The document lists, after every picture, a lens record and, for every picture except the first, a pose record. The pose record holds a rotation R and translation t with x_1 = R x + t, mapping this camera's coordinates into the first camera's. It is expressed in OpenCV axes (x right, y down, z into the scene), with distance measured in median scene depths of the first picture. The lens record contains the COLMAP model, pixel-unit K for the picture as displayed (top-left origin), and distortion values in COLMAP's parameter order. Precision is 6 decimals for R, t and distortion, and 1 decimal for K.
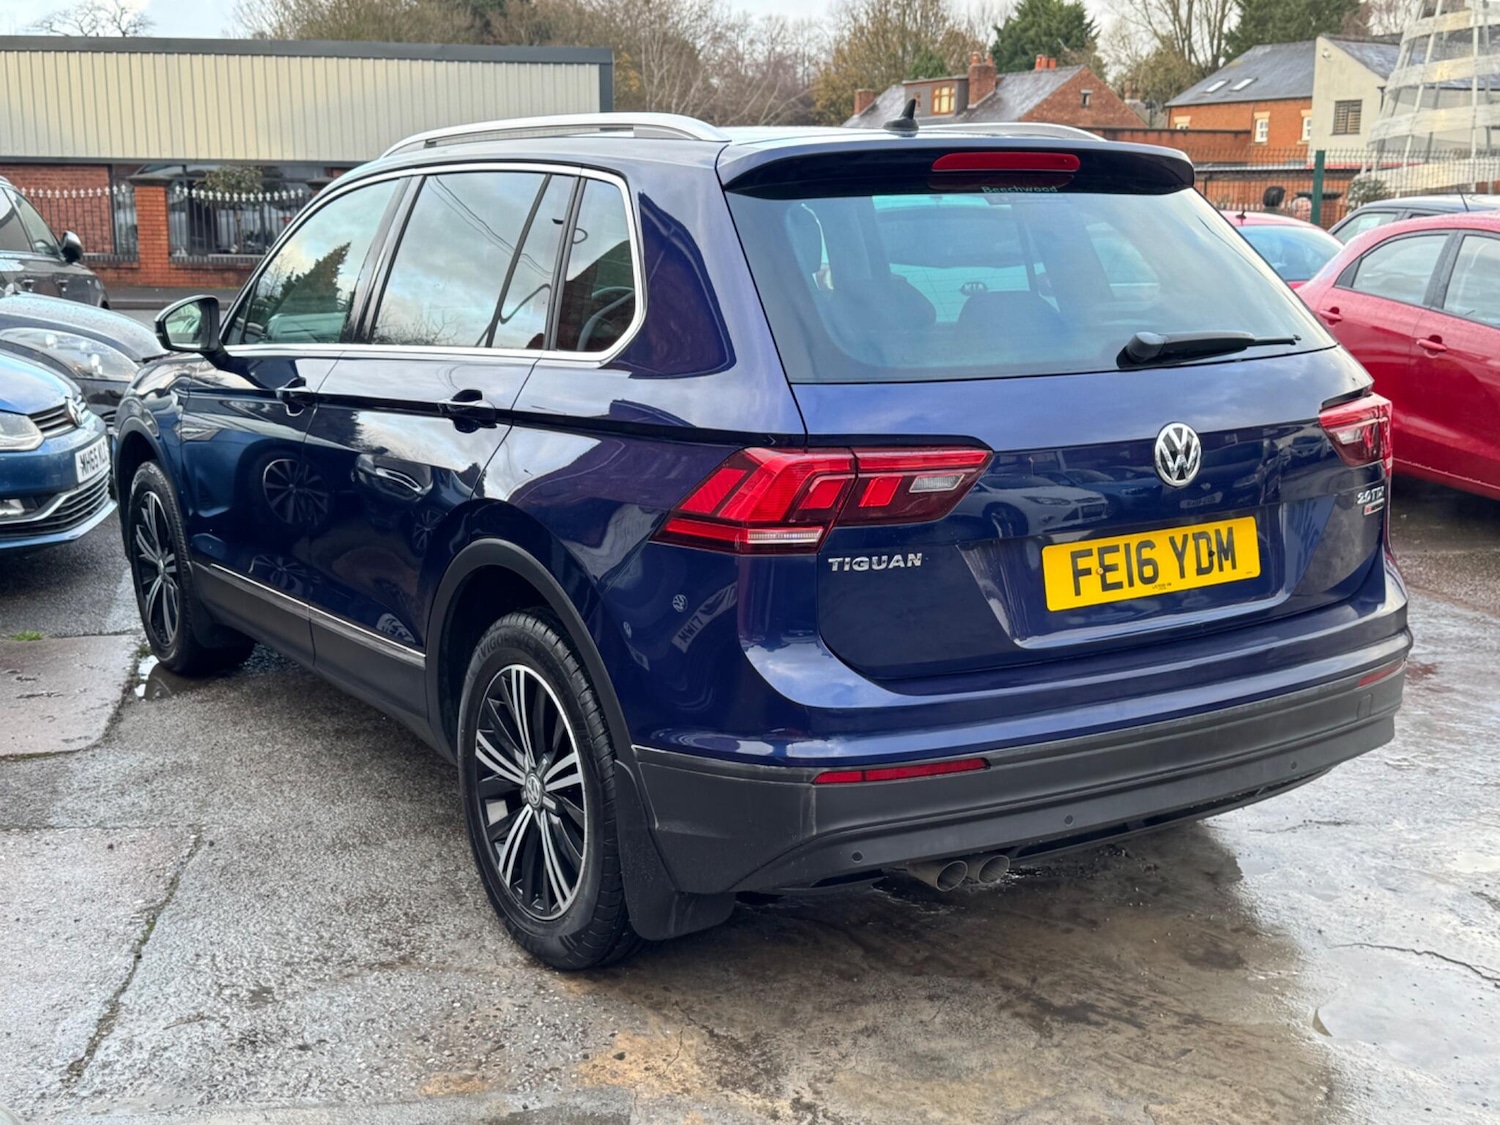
lens RADIAL K [[1728.4, 0, 745.9], [0, 1728.4, 570.2], [0, 0, 1]] dist [0.186728, -0.425011]
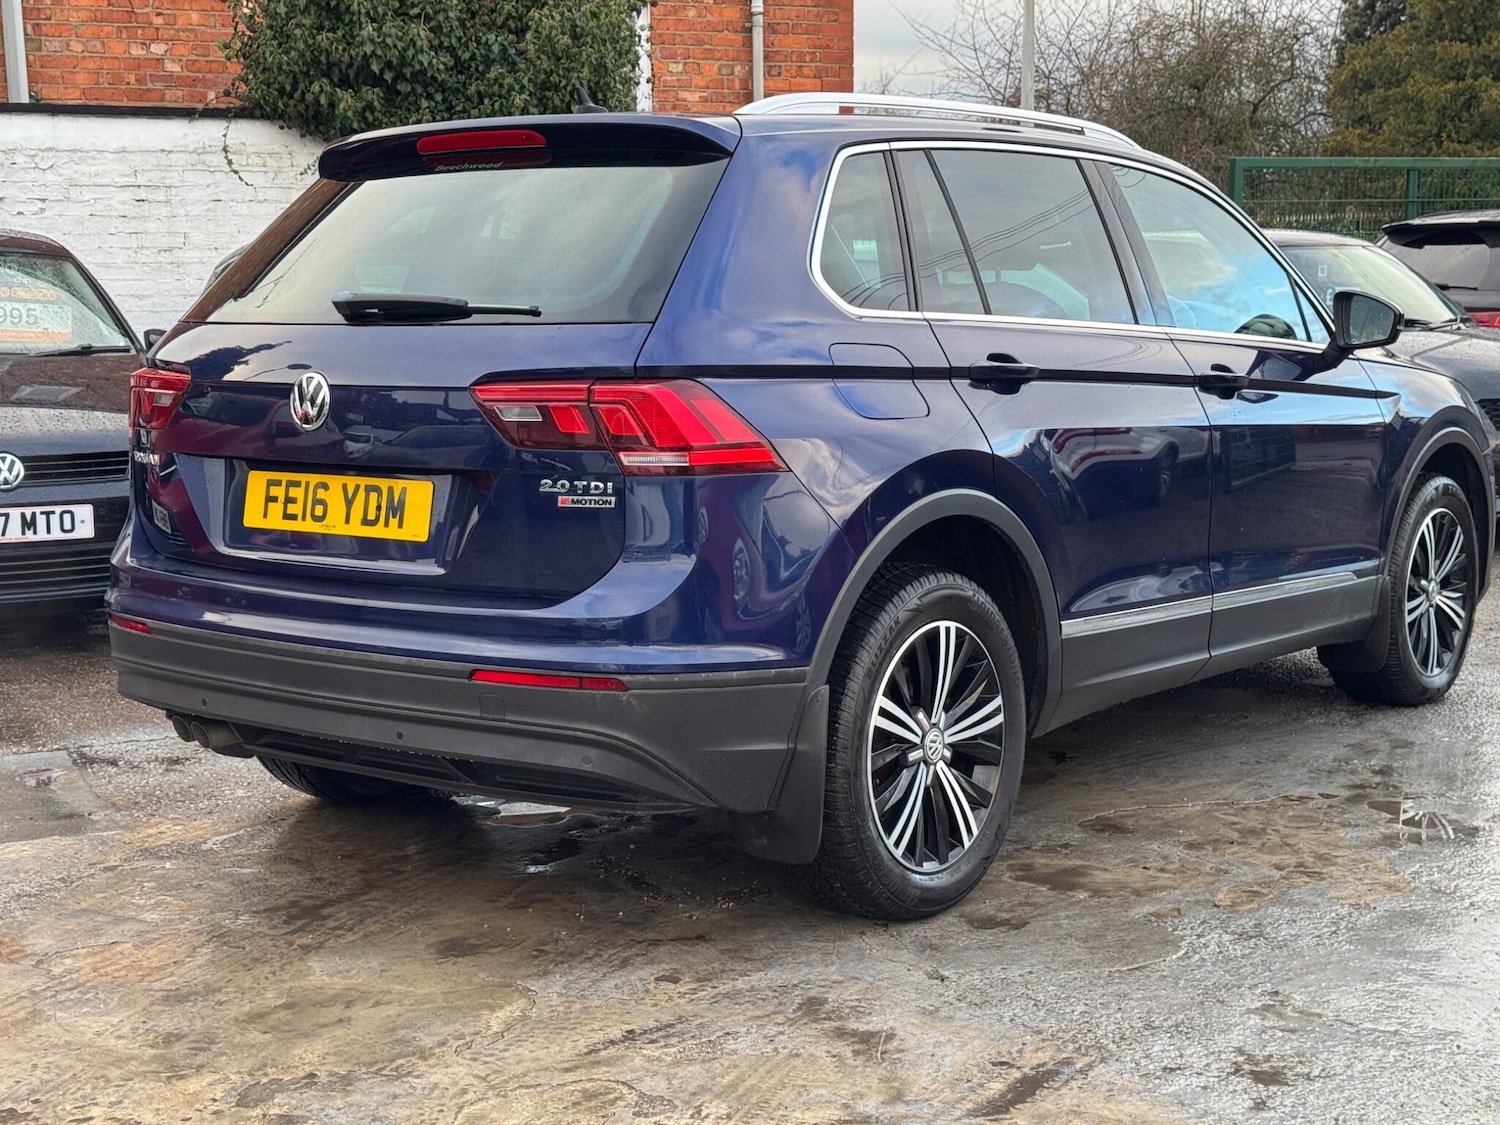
lens RADIAL K [[2105.2, 0, 741.3], [0, 2105.2, 546.7], [0, 0, 1]] dist [0.209297, -0.513535]
pose [[0.327940, 0.112849, -0.937934, 1.392957], [-0.182196, 0.981755, 0.054419, -0.086613], [0.926963, 0.153041, 0.342517, 0.714066]]
